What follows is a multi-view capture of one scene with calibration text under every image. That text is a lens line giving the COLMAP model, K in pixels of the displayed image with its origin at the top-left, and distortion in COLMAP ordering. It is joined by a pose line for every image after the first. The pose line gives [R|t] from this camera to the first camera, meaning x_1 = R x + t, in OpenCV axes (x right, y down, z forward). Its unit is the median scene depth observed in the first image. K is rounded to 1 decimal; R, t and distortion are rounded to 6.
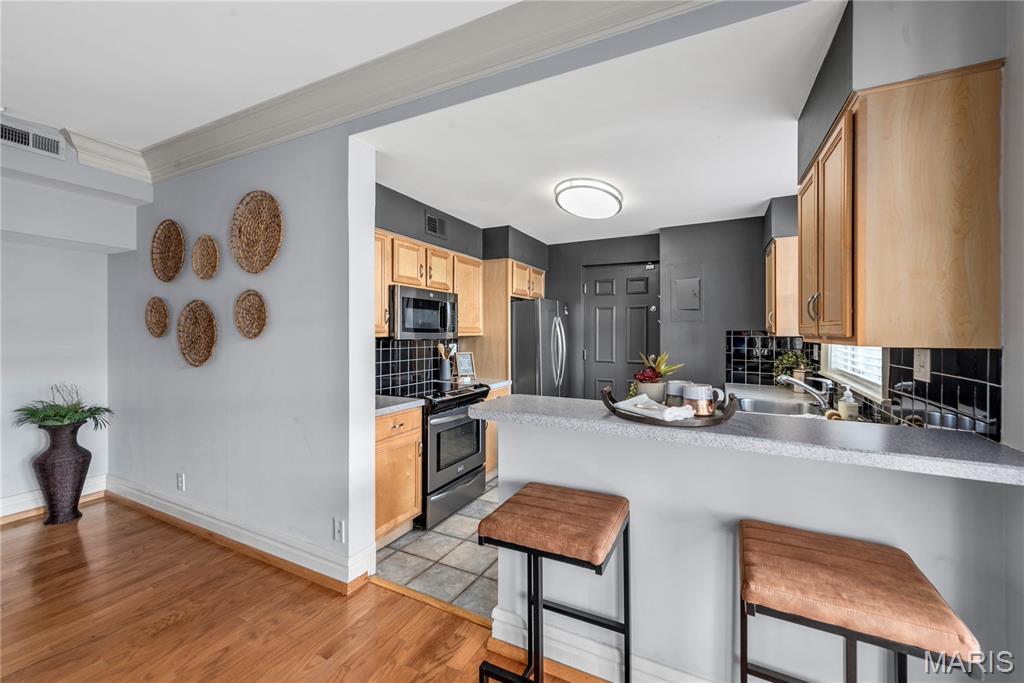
lens RADIAL K [[407.4, 0, 522.4], [0, 407.4, 335.6], [0, 0, 1]] dist [0.014126, -0.004785]
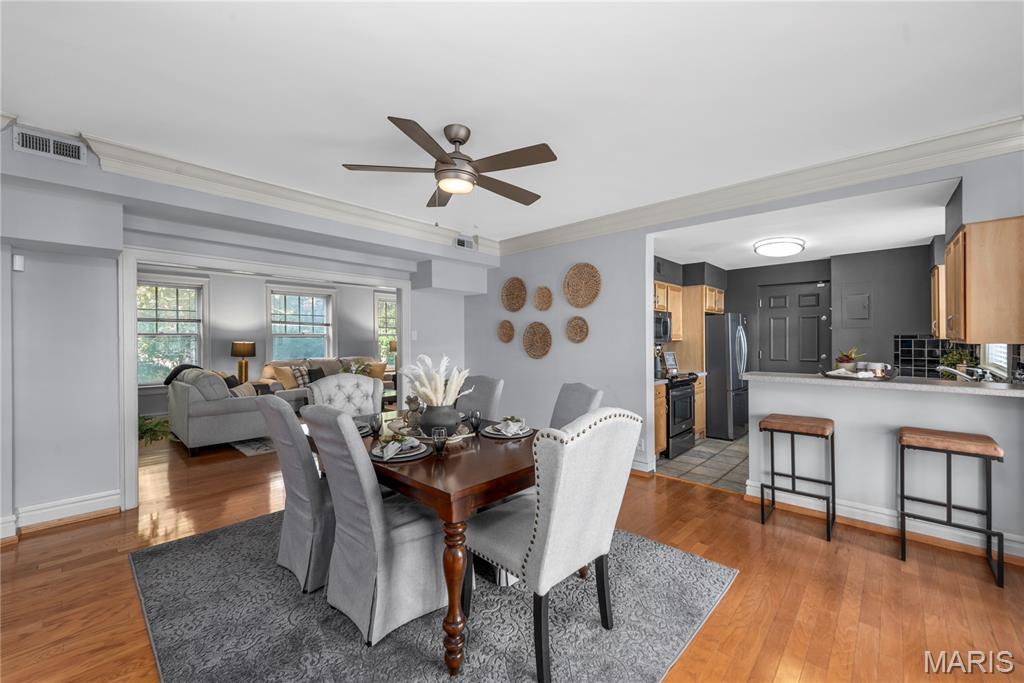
lens RADIAL K [[407.4, 0, 518.4], [0, 407.4, 342.6], [0, 0, 1]] dist [0.014126, -0.004785]
pose [[0.960363, -0.006608, -0.278674, -0.339455], [0.008079, 0.999959, 0.004129, -0.003040], [0.278635, -0.006217, 0.960377, -0.701182]]
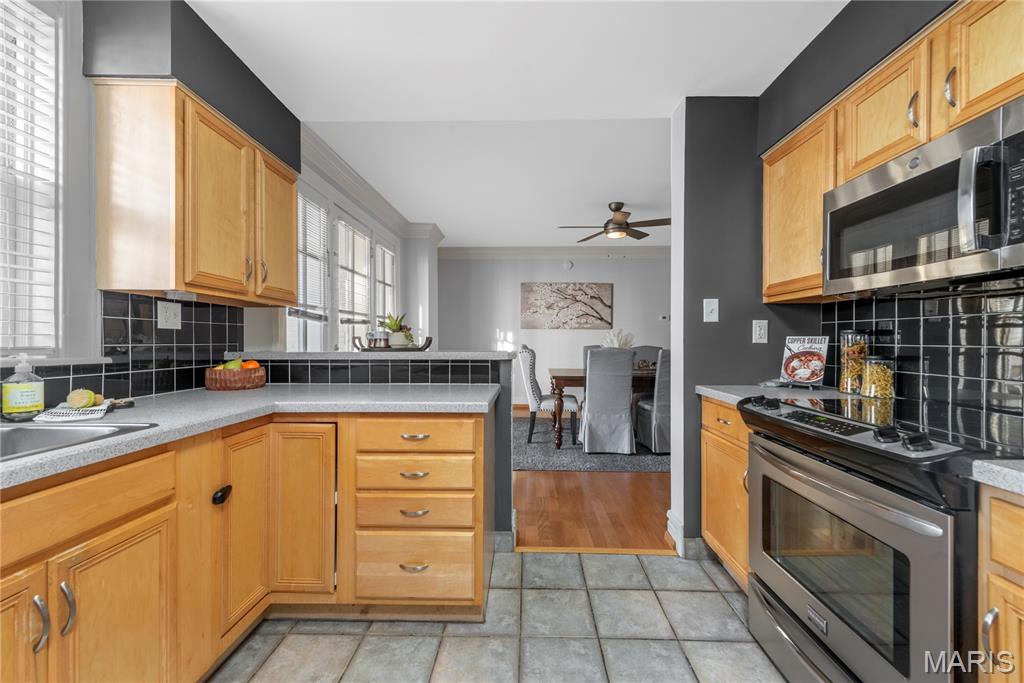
lens RADIAL K [[407.4, 0, 522.8], [0, 407.4, 339.9], [0, 0, 1]] dist [0.014126, -0.004785]
pose [[-0.902874, -0.006485, -0.429857, 0.283725], [-0.007212, 0.999974, 0.000062, 0.069312], [0.429846, 0.003156, -0.902897, 1.298988]]
